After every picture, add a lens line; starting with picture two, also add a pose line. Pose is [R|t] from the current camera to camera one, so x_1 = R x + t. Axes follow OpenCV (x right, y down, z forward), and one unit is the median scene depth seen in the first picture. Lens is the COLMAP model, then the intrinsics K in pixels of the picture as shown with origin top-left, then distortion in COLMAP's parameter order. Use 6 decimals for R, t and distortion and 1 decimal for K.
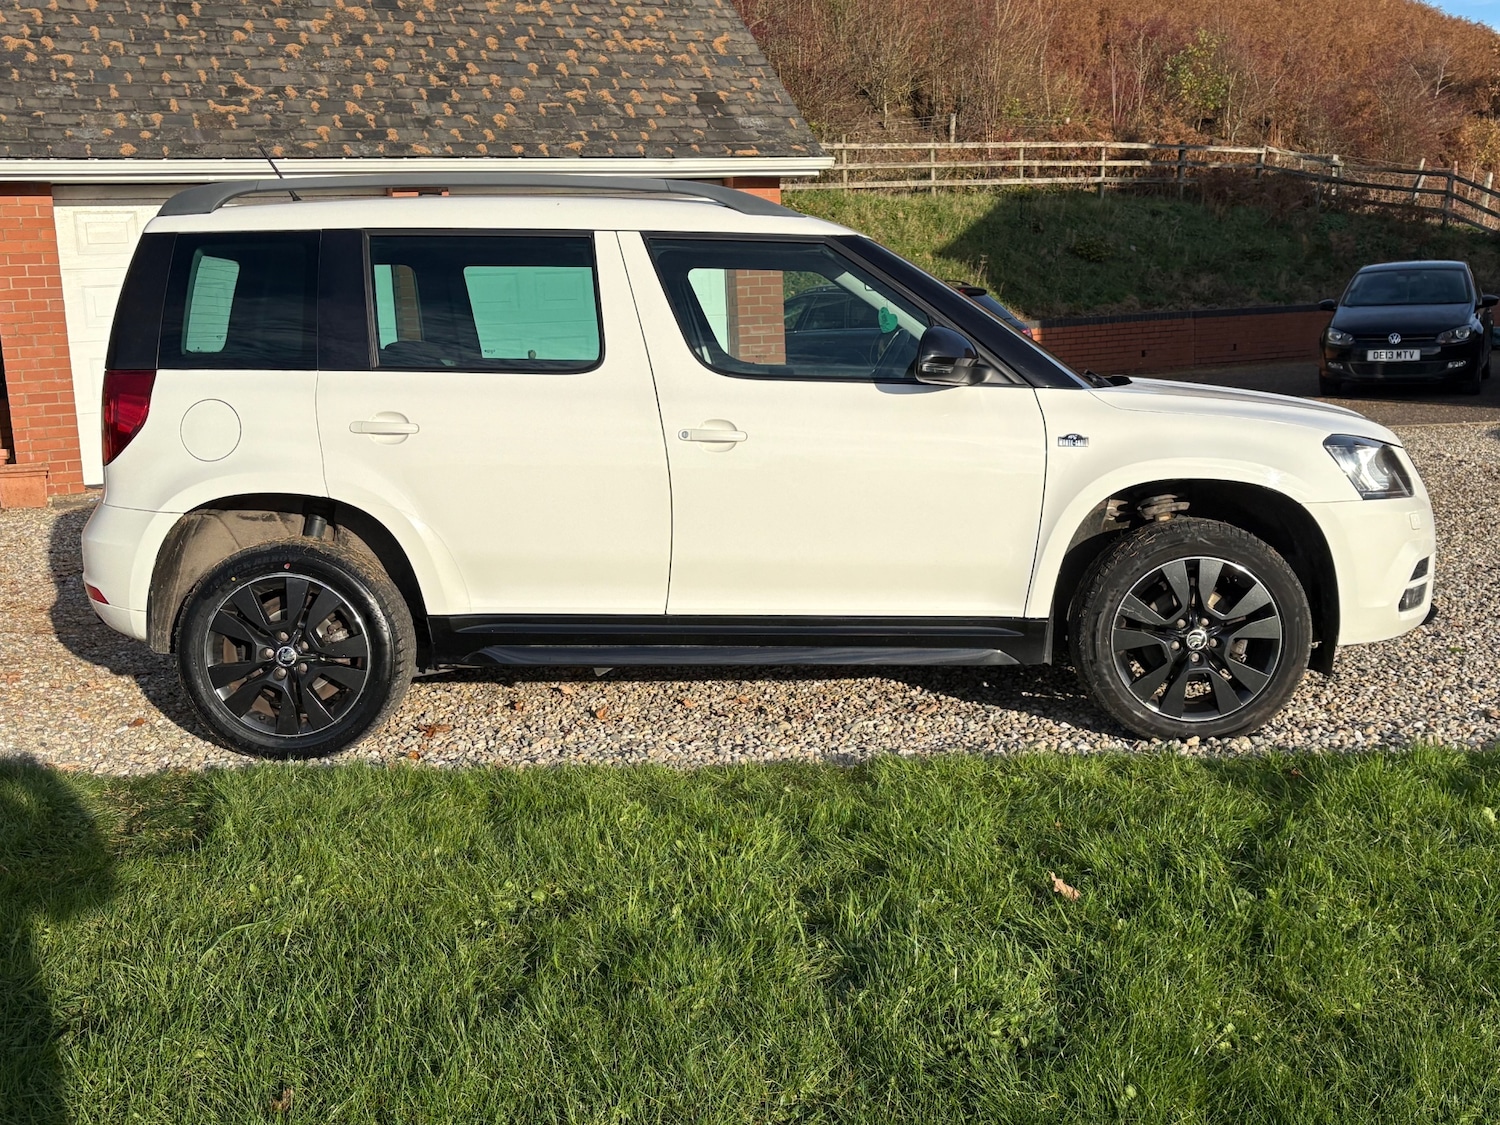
lens RADIAL K [[1662.6, 0, 752.1], [0, 1662.6, 556.1], [0, 0, 1]] dist [0.016238, 0.000000]
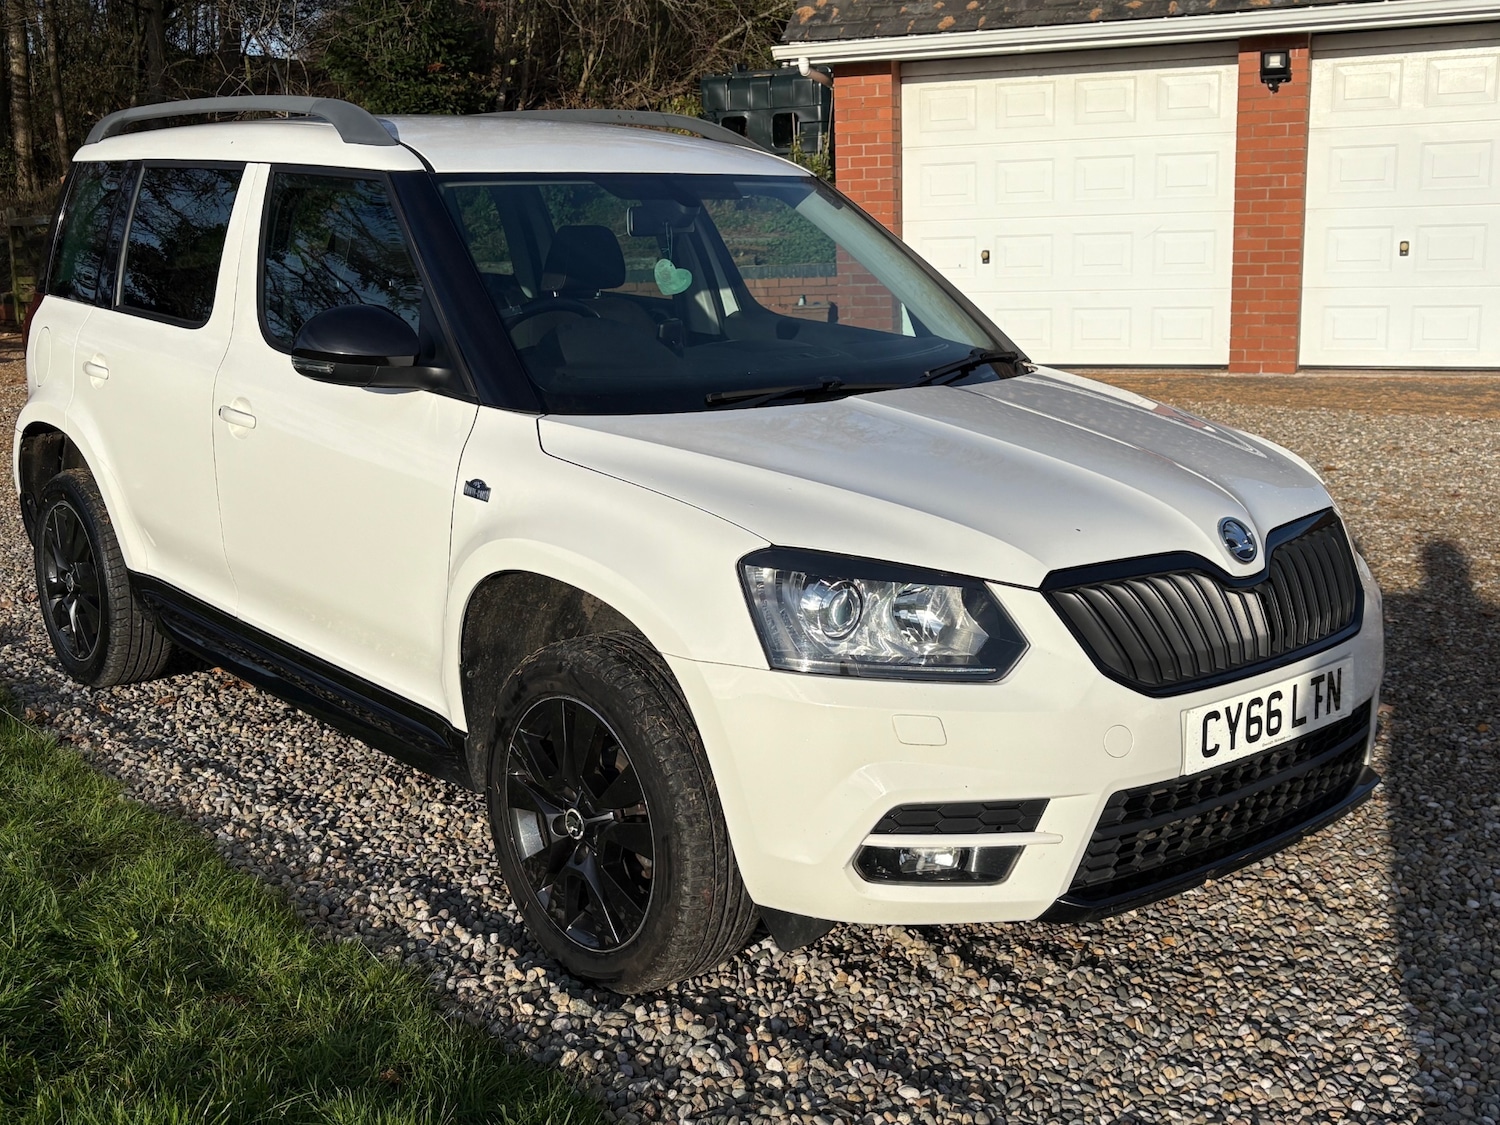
lens RADIAL K [[1662.6, 0, 762.6], [0, 1662.6, 559.0], [0, 0, 1]] dist [0.016238, 0.000000]
pose [[0.683926, 0.175564, -0.708112, 0.695761], [-0.109656, 0.984324, 0.138135, -0.136265], [0.721263, -0.016825, 0.692457, 0.569867]]
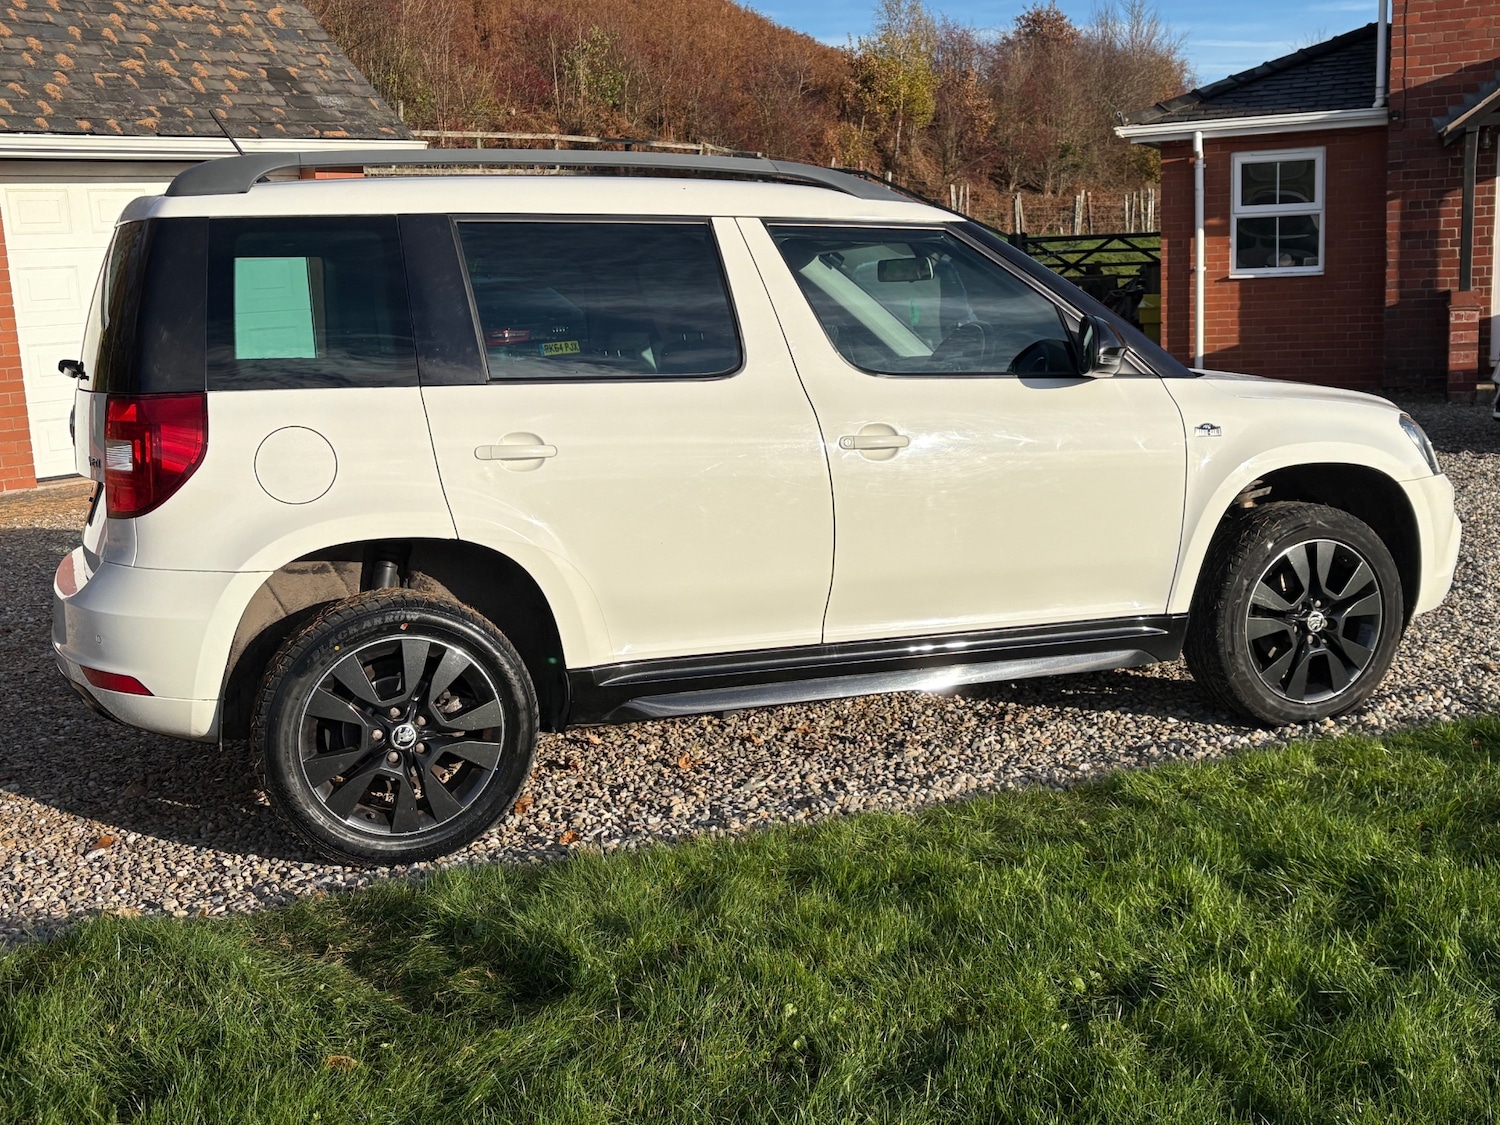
lens RADIAL K [[1662.6, 0, 748.7], [0, 1662.6, 548.0], [0, 0, 1]] dist [0.016238, 0.000000]
pose [[0.928304, -0.069058, 0.365353, -0.391864], [0.069141, 0.997524, 0.012872, -0.029378], [-0.365338, 0.013312, 0.930780, 0.169364]]
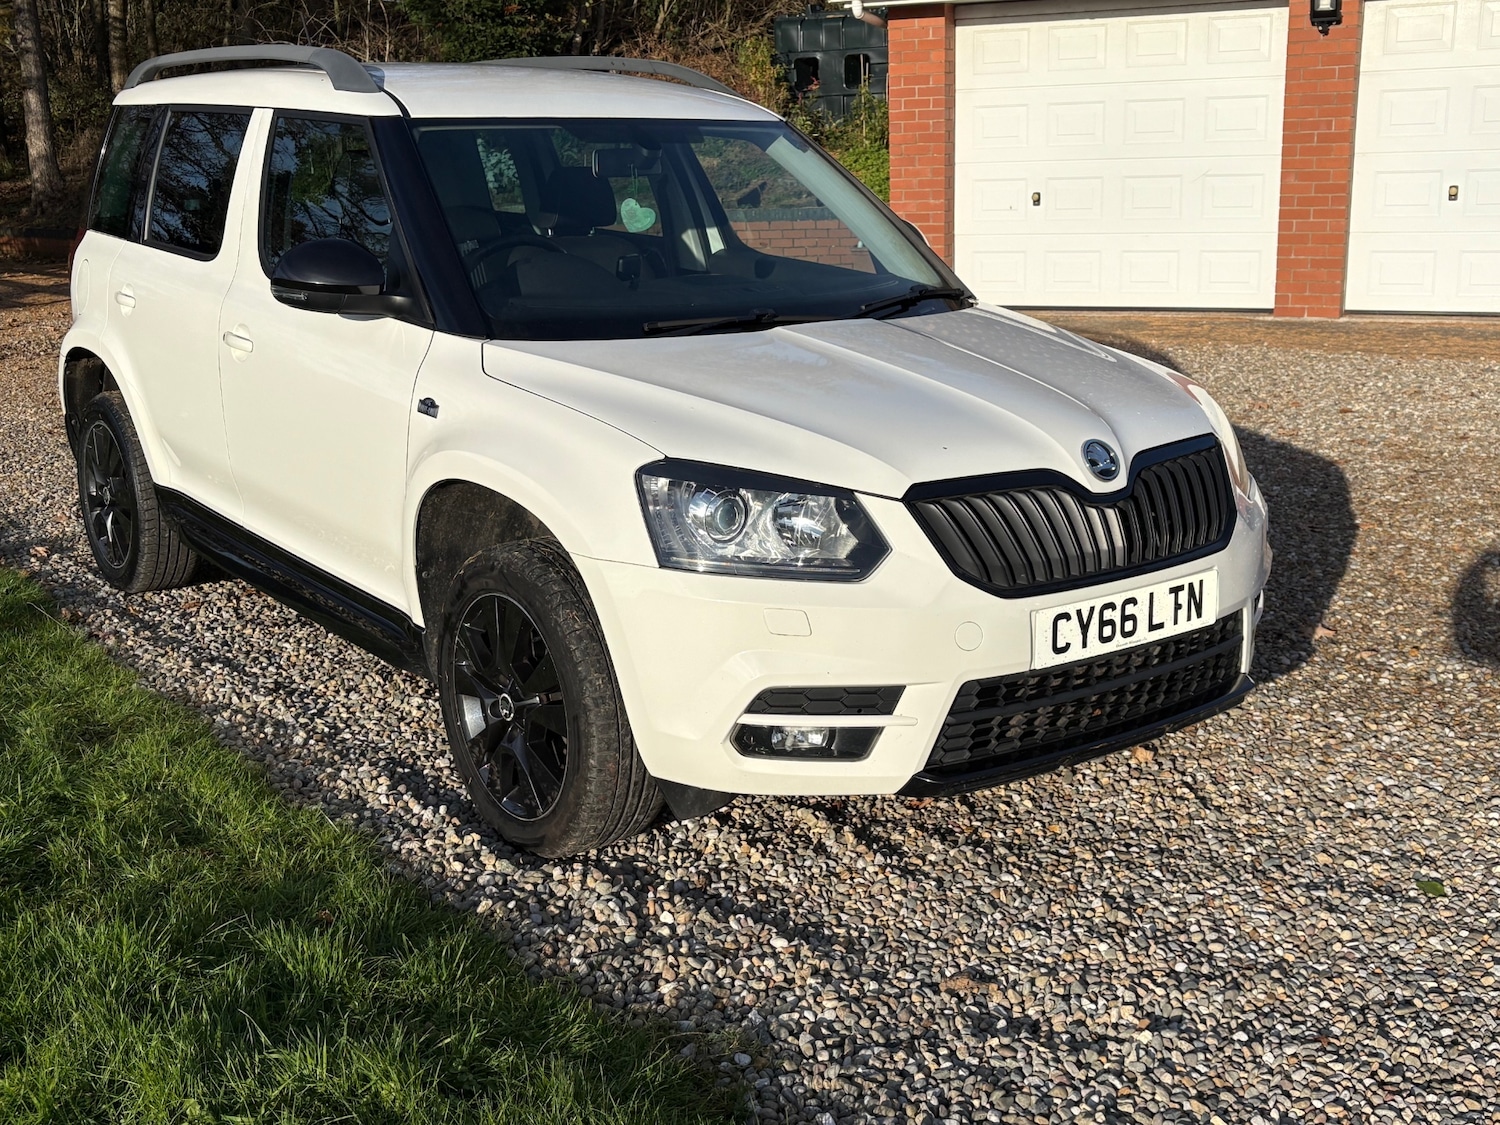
lens RADIAL K [[1662.6, 0, 767.2], [0, 1662.6, 563.8], [0, 0, 1]] dist [0.016238, 0.000000]
pose [[0.641833, 0.212593, -0.736787, 0.789942], [-0.116999, 0.976703, 0.179898, -0.141313], [0.757867, -0.029261, 0.651753, 0.578468]]
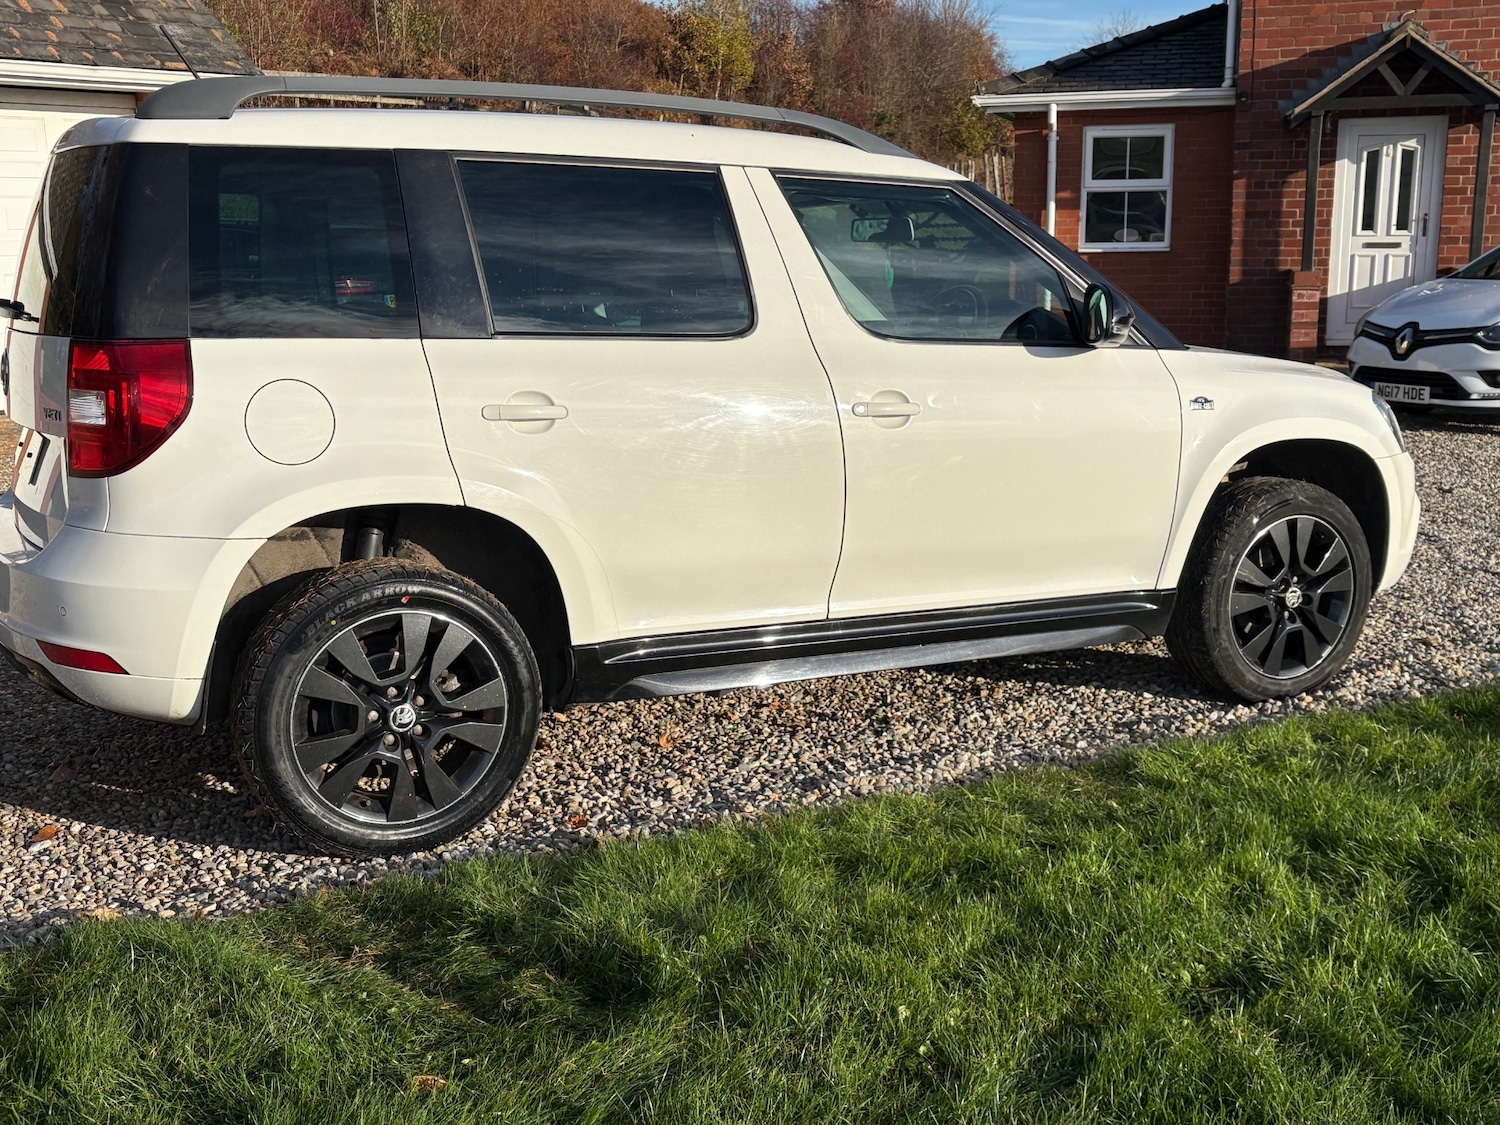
lens RADIAL K [[1662.6, 0, 758.3], [0, 1662.6, 568.6], [0, 0, 1]] dist [0.016238, 0.000000]
pose [[0.876039, -0.074110, 0.476511, -0.466359], [0.054432, 0.997002, 0.054989, -0.038147], [-0.479158, -0.022235, 0.877447, 0.248361]]
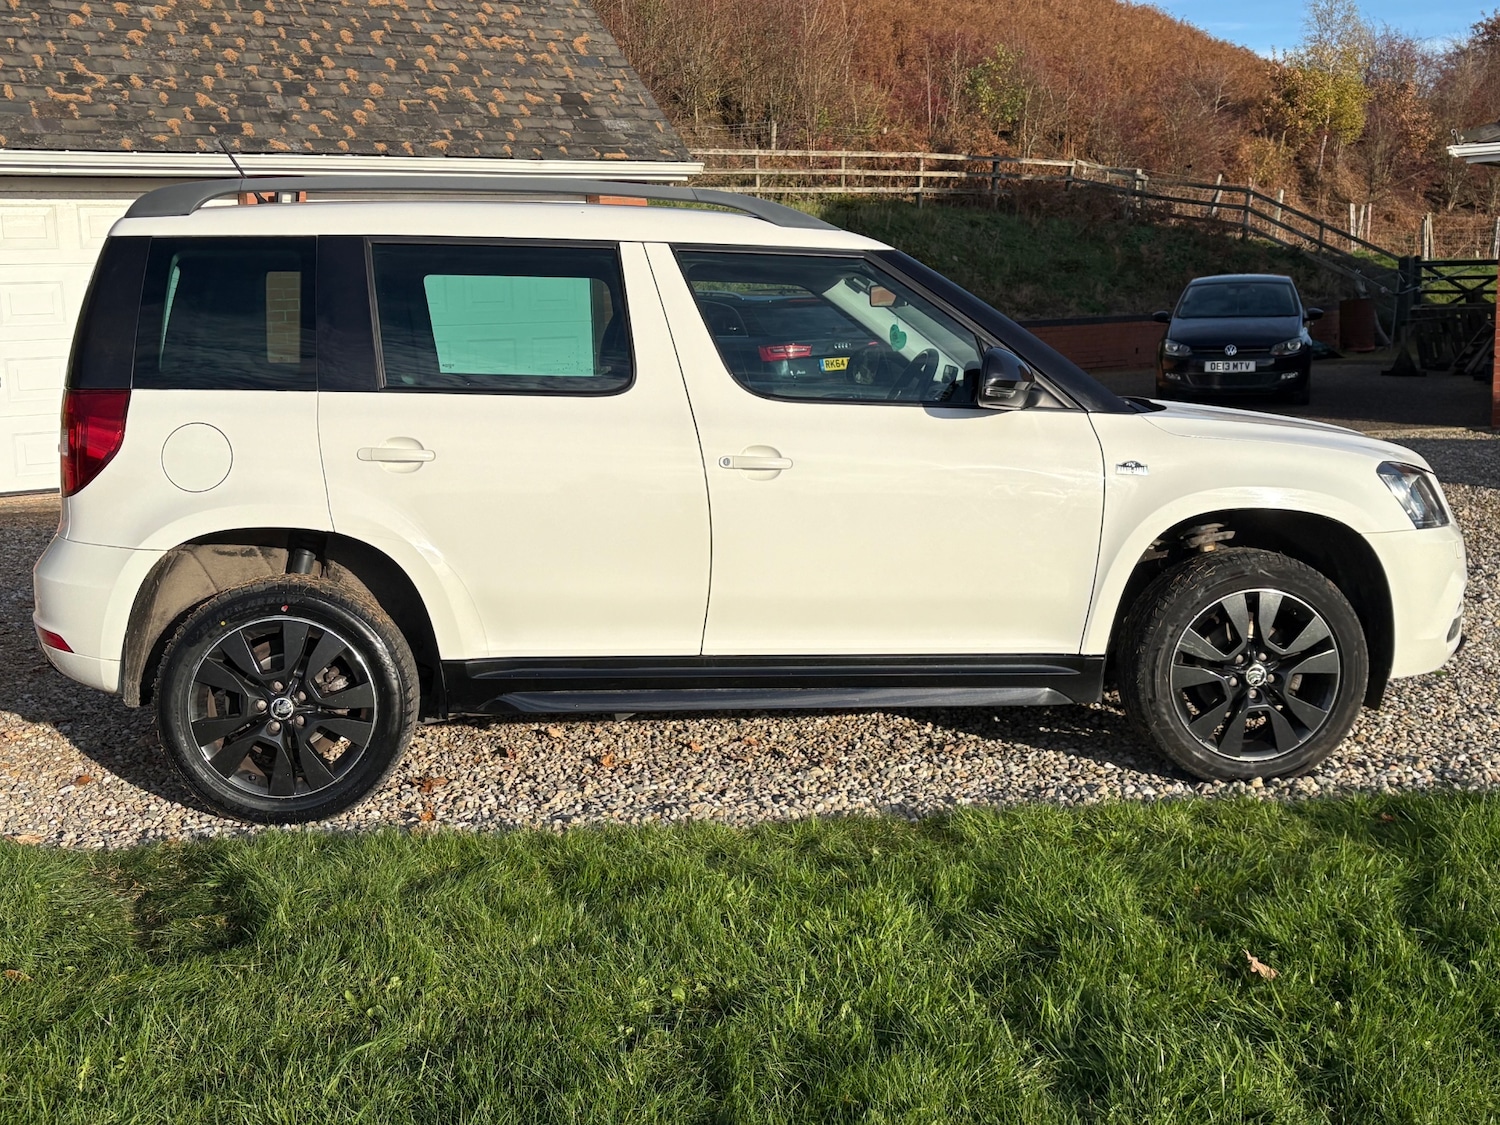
lens RADIAL K [[1662.6, 0, 733.7], [0, 1662.6, 532.2], [0, 0, 1]] dist [0.016238, 0.000000]
pose [[0.993133, -0.004932, 0.116891, -0.134601], [0.006730, 0.999865, -0.014997, -0.018858], [-0.116801, 0.015681, 0.993032, 0.073754]]
